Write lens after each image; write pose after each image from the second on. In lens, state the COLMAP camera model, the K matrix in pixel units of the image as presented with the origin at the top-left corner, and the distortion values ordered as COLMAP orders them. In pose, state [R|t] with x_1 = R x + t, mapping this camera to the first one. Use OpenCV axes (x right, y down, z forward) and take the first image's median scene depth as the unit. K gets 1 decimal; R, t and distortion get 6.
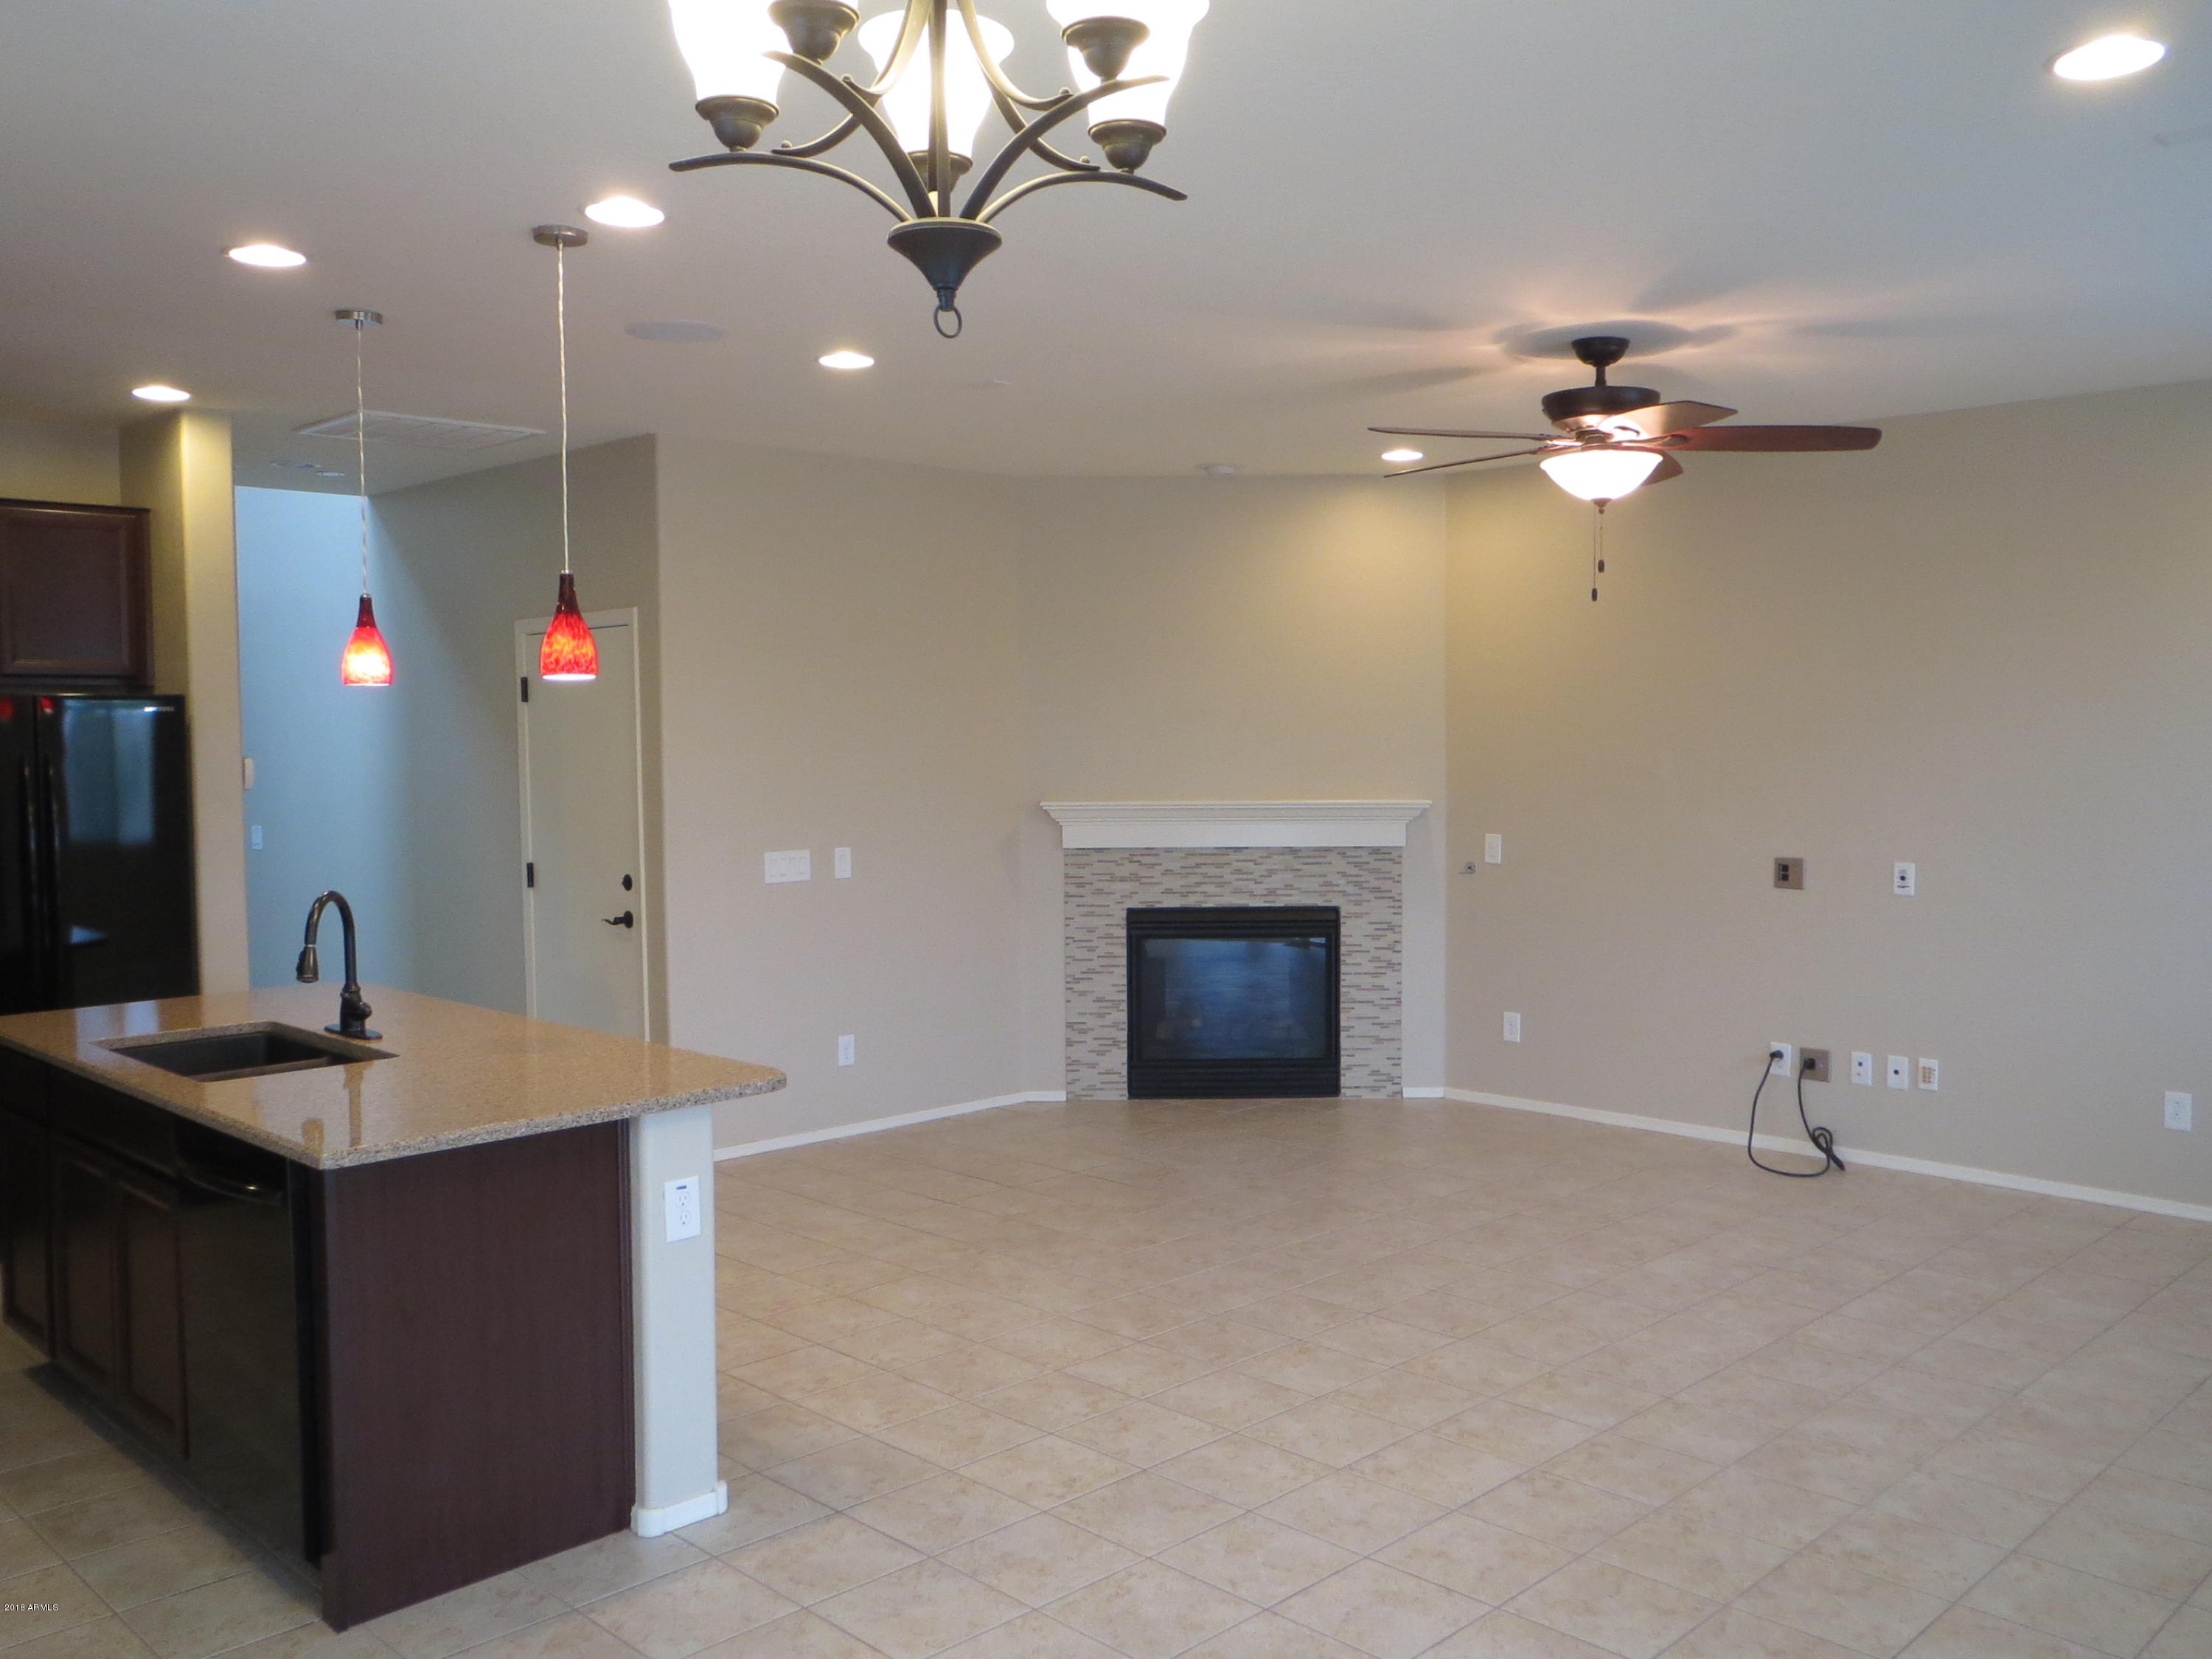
lens RADIAL K [[1854.7, 0, 1127.0], [0, 1854.7, 825.6], [0, 0, 1]] dist [-0.005786, 0.004834]
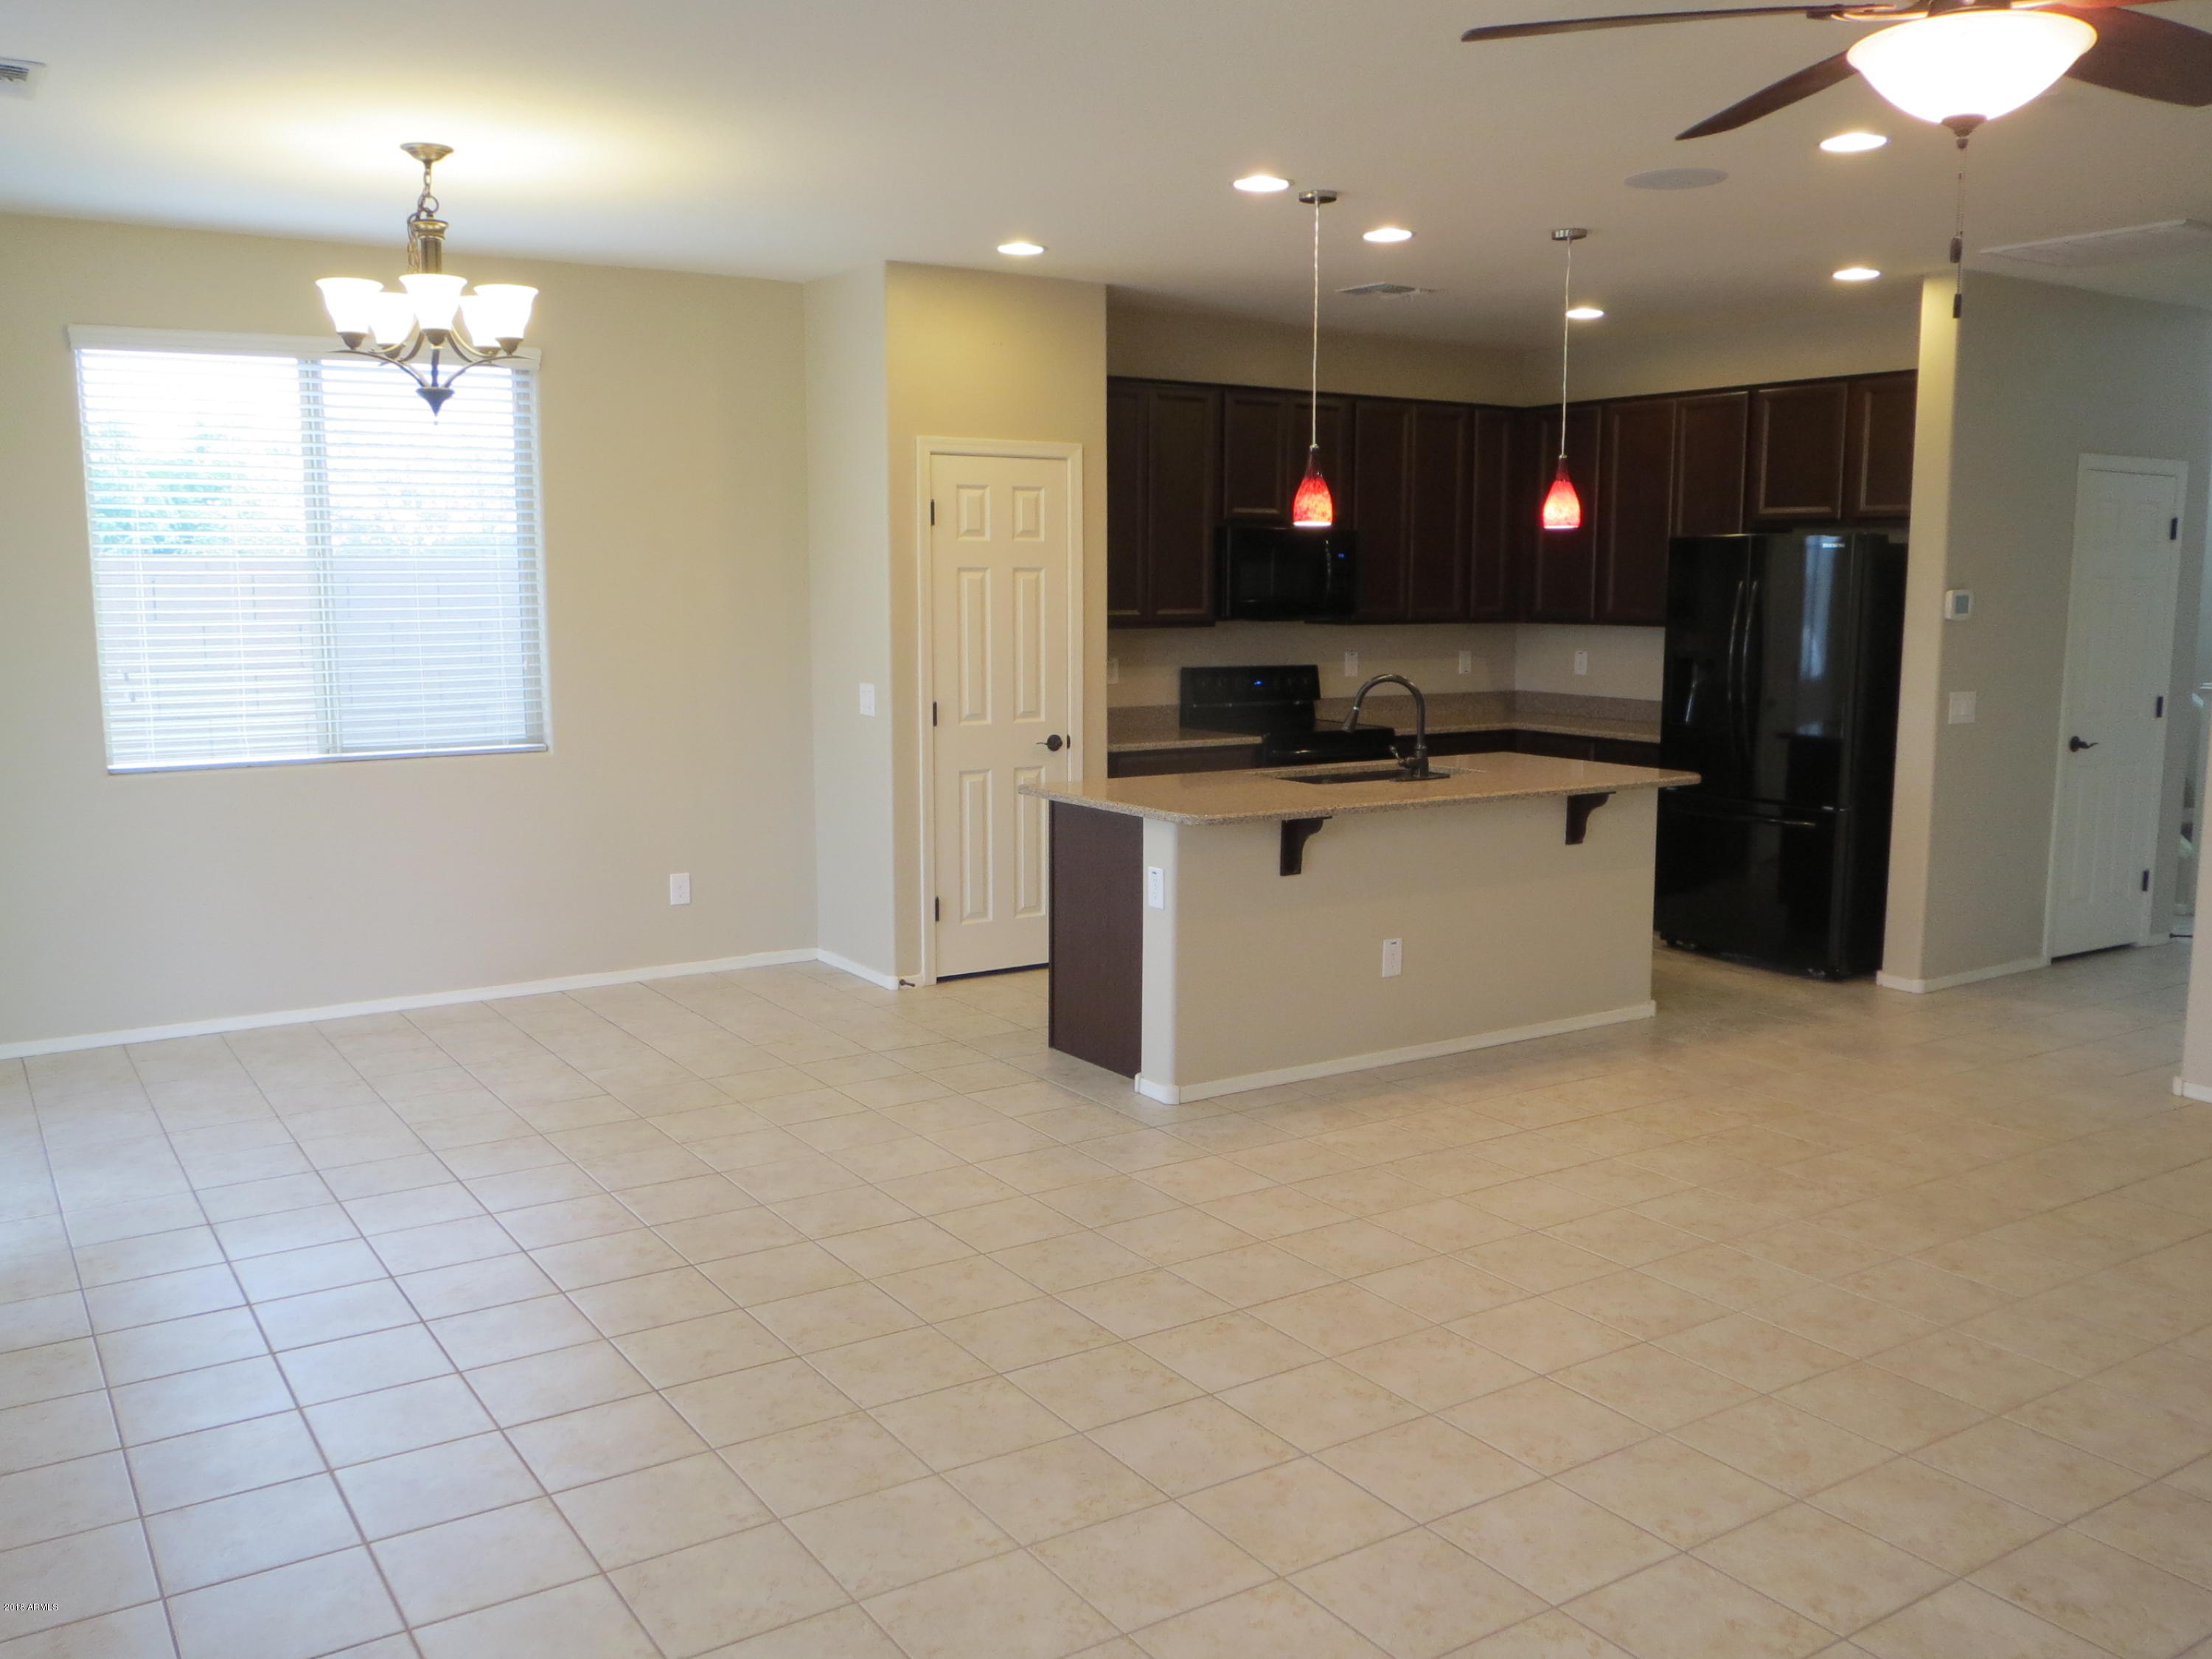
lens RADIAL K [[1854.7, 0, 1127.0], [0, 1854.7, 825.6], [0, 0, 1]] dist [-0.005786, 0.004834]
pose [[-0.205915, 0.132460, -0.969564, 1.037428], [-0.054860, 0.987676, 0.146586, -0.051846], [0.977031, 0.083375, -0.196110, 1.091149]]
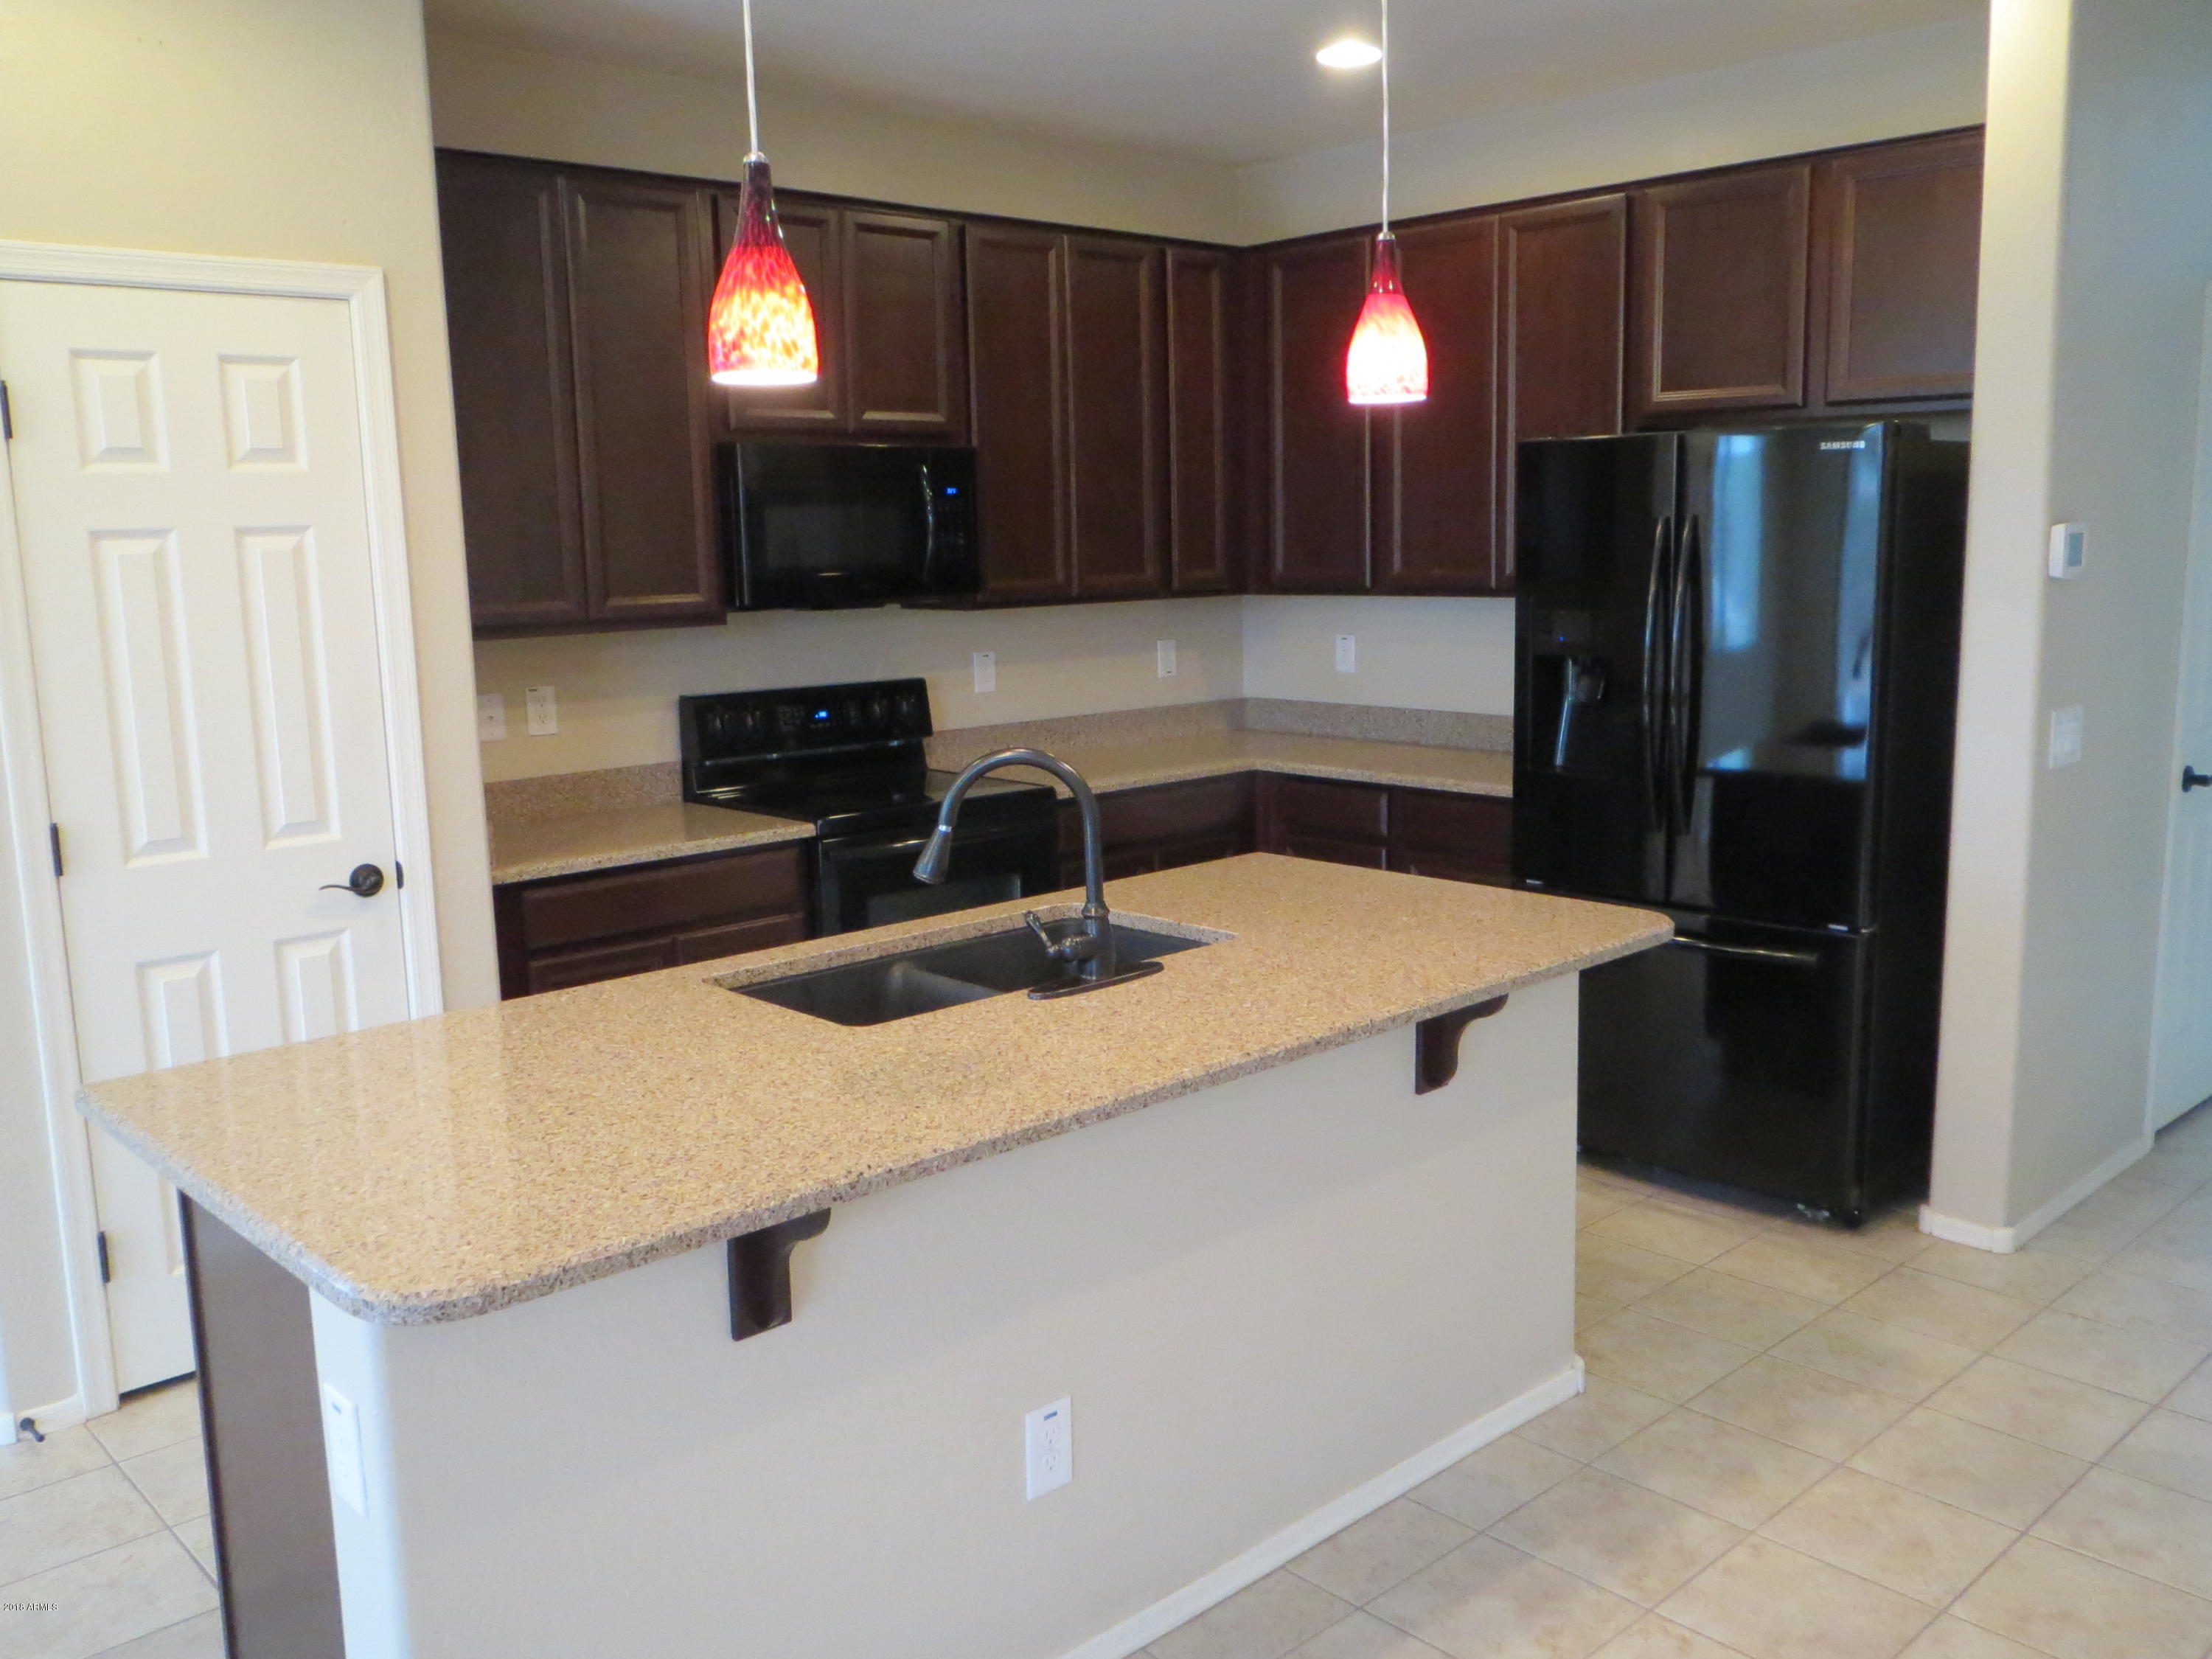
lens RADIAL K [[1837.4, 0, 1106.0], [0, 1837.4, 829.5], [0, 0, 1]] dist [-0.011636, 0.003250]
pose [[-0.050143, 0.164645, -0.985077, 0.204636], [-0.030345, 0.985612, 0.166279, -0.044995], [0.998281, 0.038230, -0.044426, 1.057082]]
